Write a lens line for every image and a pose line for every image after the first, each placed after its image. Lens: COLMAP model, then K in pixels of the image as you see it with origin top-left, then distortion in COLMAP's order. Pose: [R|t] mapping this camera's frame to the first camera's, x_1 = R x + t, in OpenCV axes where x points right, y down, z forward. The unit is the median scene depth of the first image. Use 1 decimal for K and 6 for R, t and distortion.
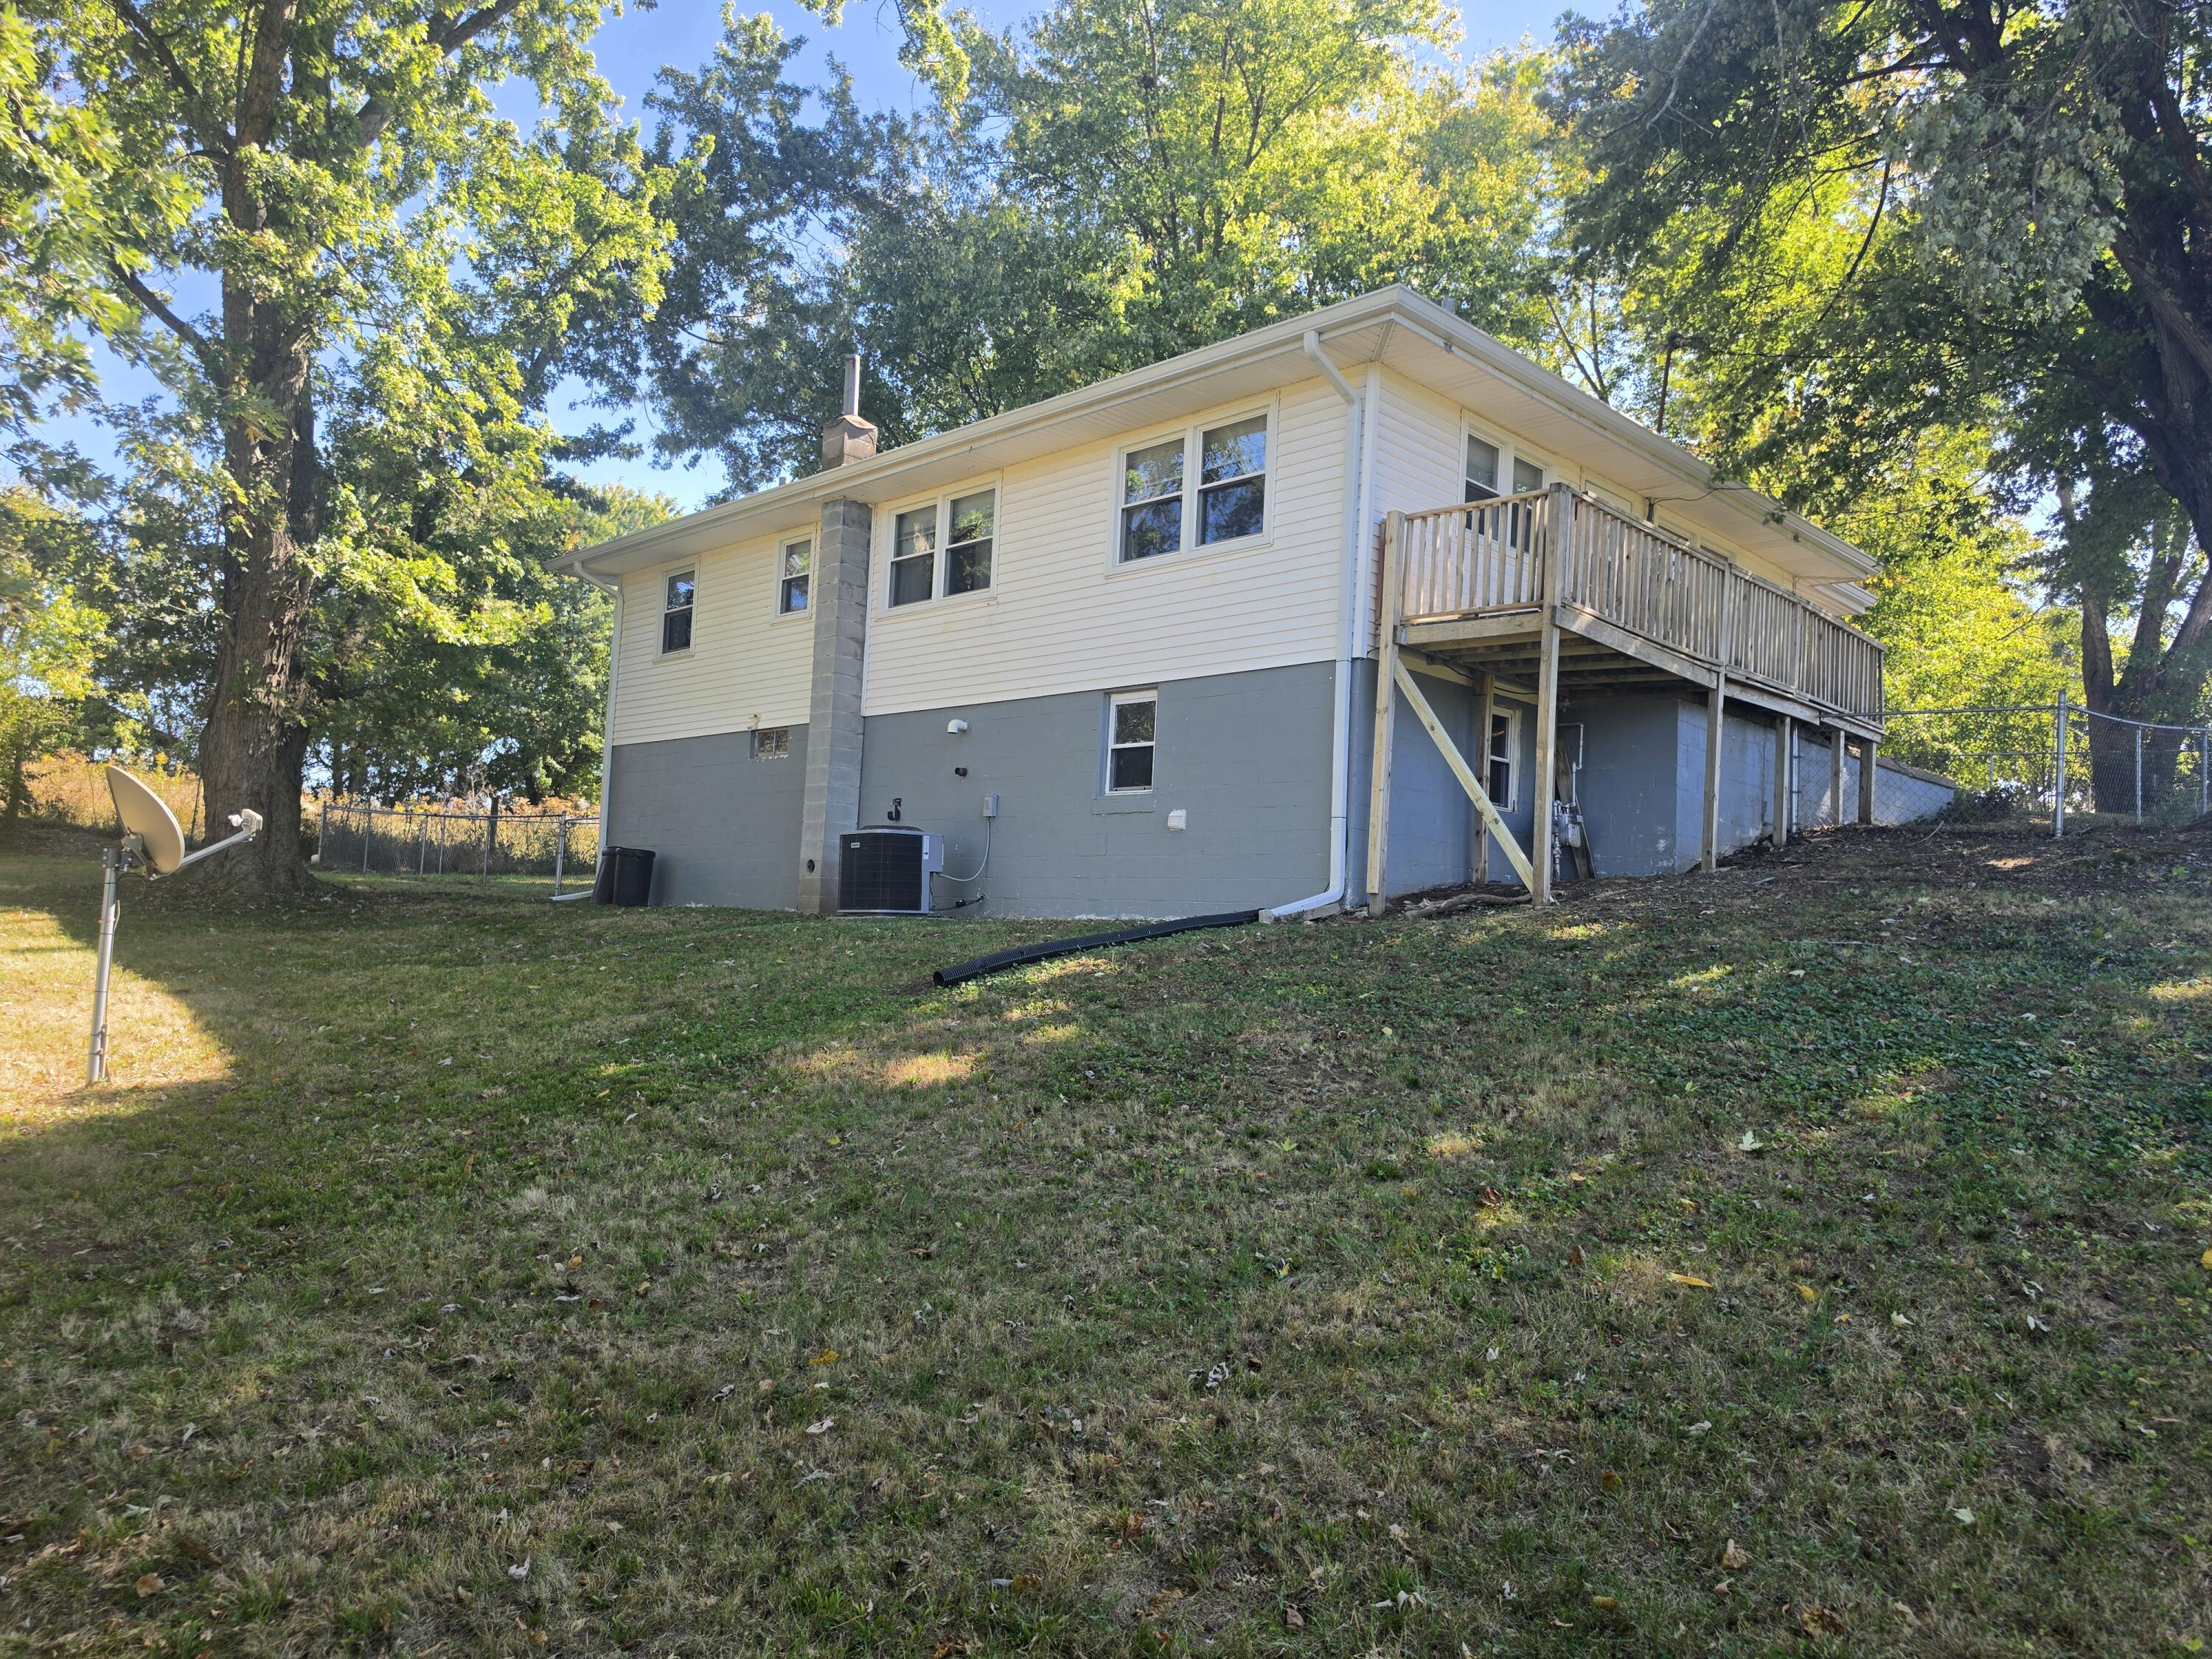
lens RADIAL K [[1516.3, 0, 1133.2], [0, 1516.3, 832.1], [0, 0, 1]] dist [0.105832, -0.150619]
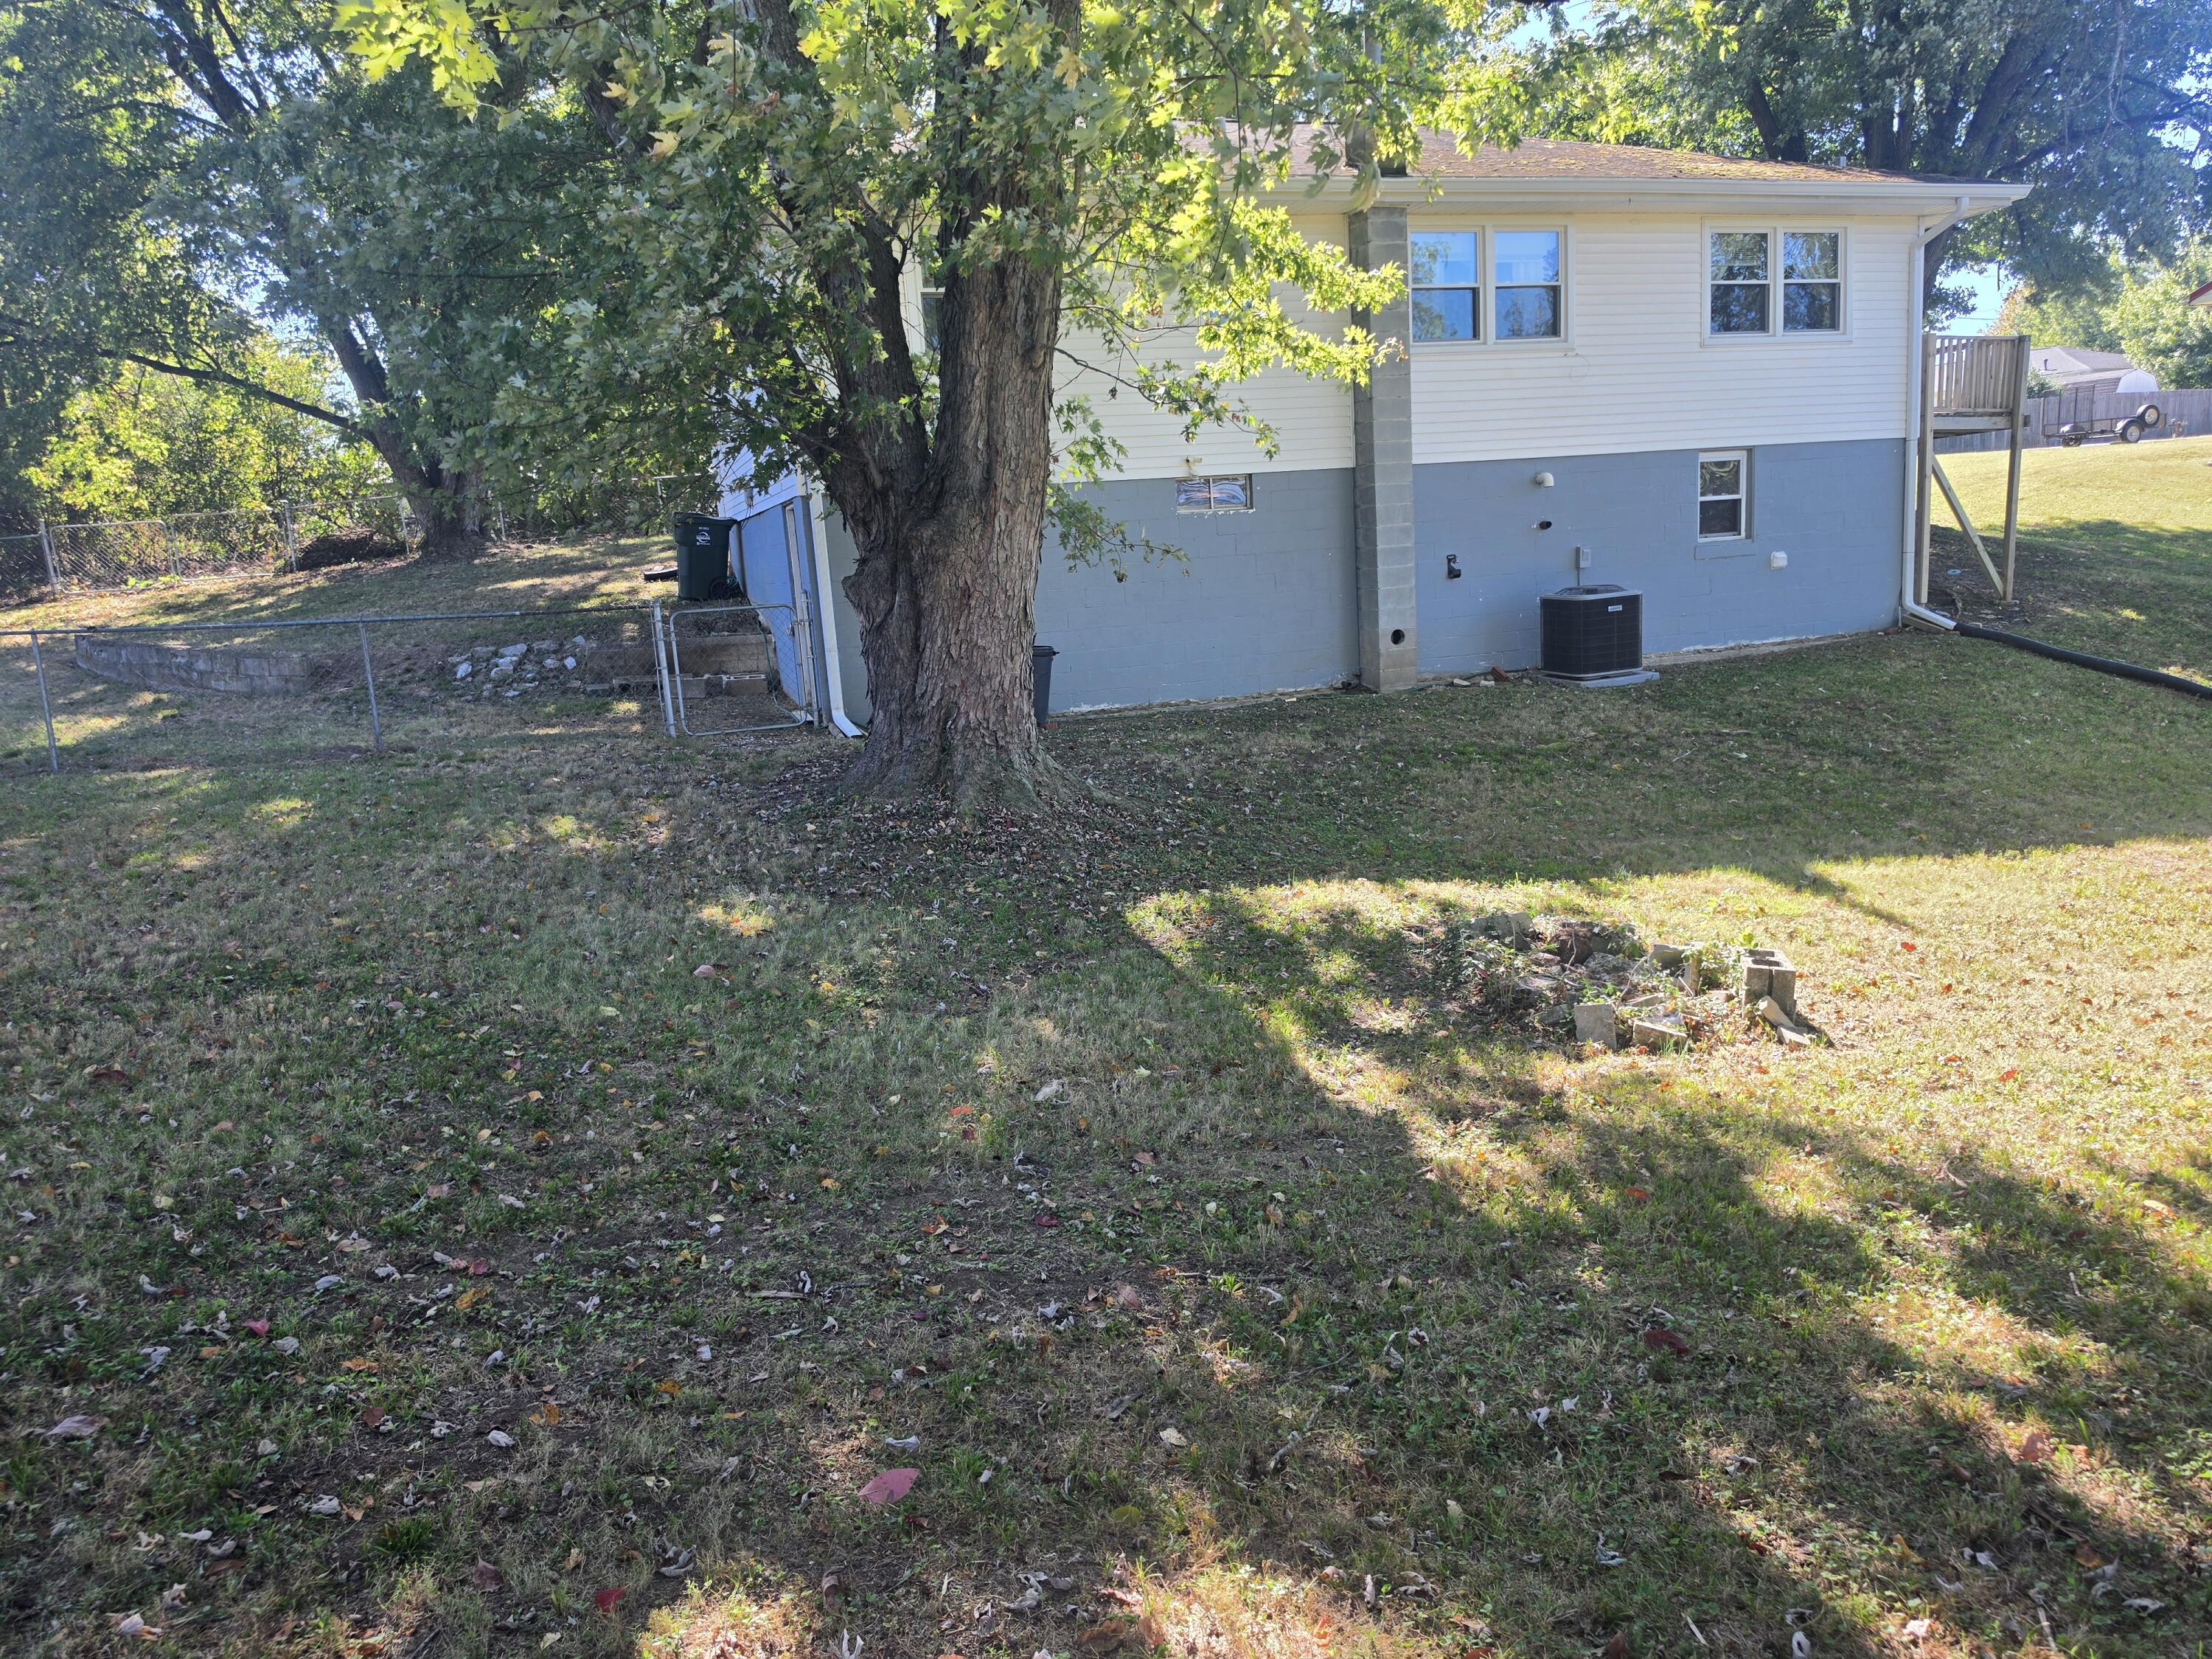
lens RADIAL K [[1512.8, 0, 1109.1], [0, 1512.8, 821.7], [0, 0, 1]] dist [0.085044, -0.104519]
pose [[0.460944, -0.228692, 0.857456, -1.175198], [0.017337, 0.968361, 0.248952, -0.106545], [-0.887260, -0.099888, 0.450325, 0.766935]]
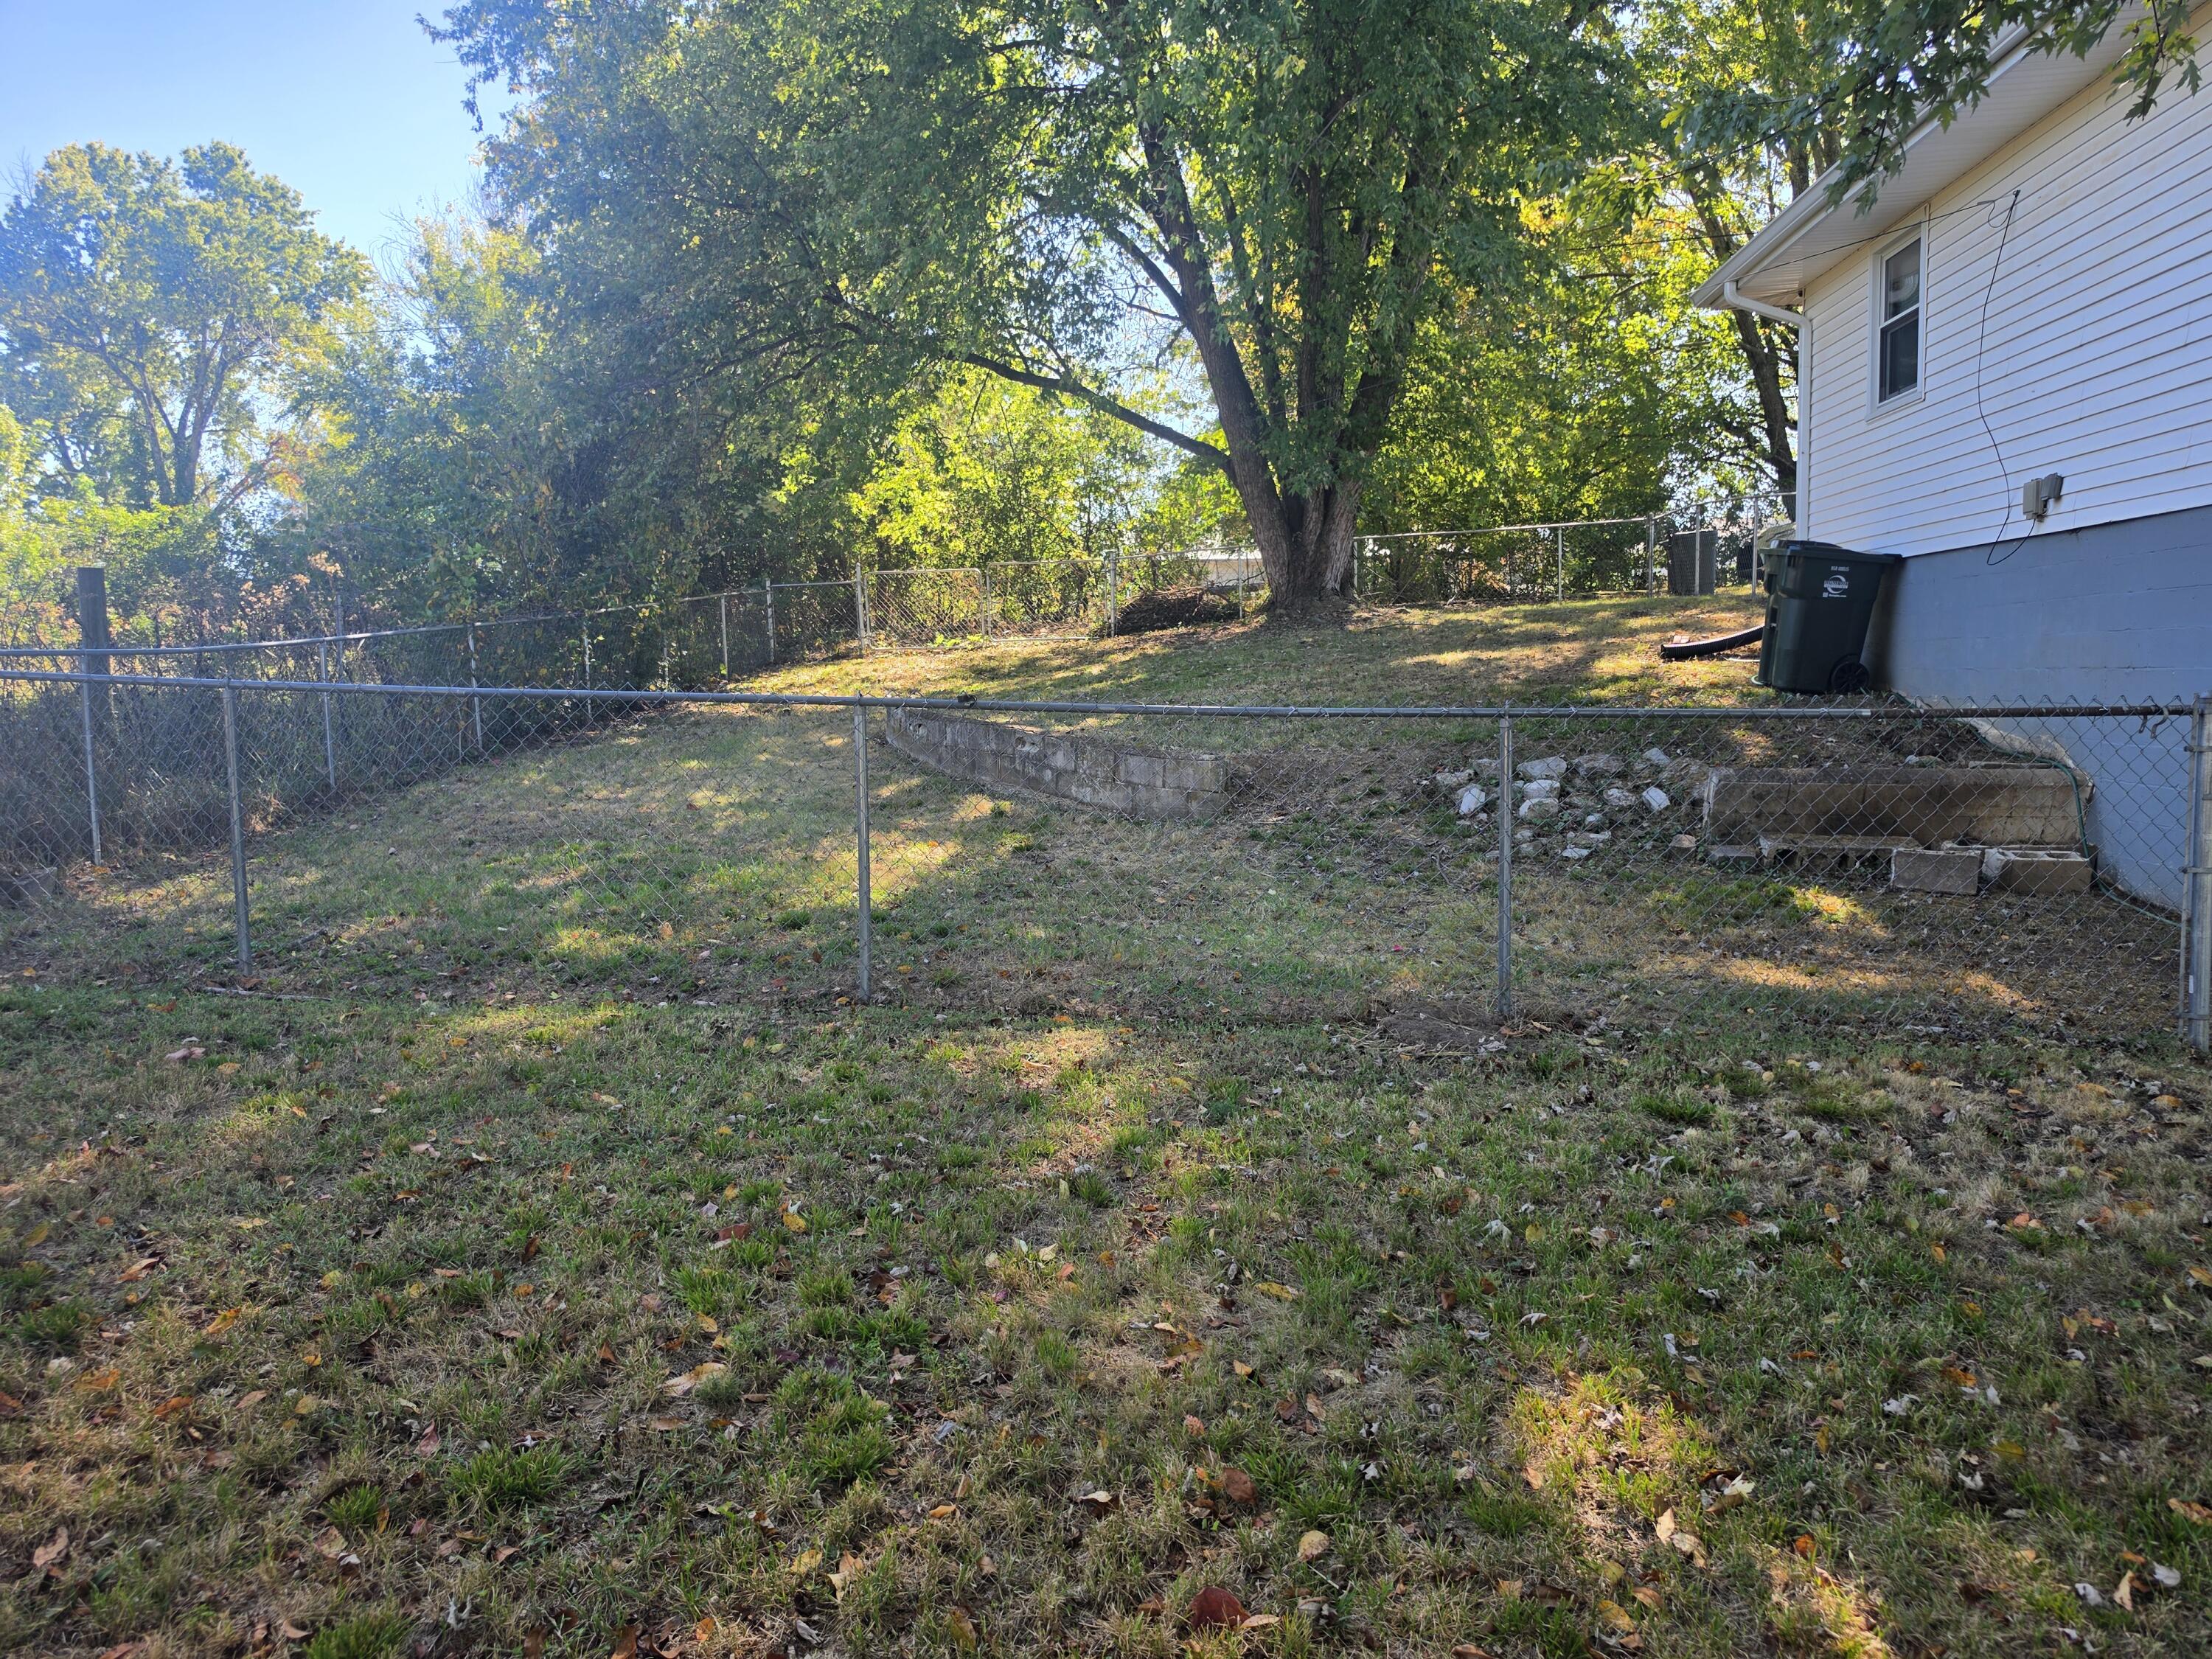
lens RADIAL K [[1512.8, 0, 1109.1], [0, 1512.8, 821.7], [0, 0, 1]] dist [0.085044, -0.104519]
pose [[0.785383, -0.119933, 0.607280, -0.917326], [0.008037, 0.982944, 0.183729, -0.052916], [-0.618957, -0.139417, 0.772952, 1.283650]]
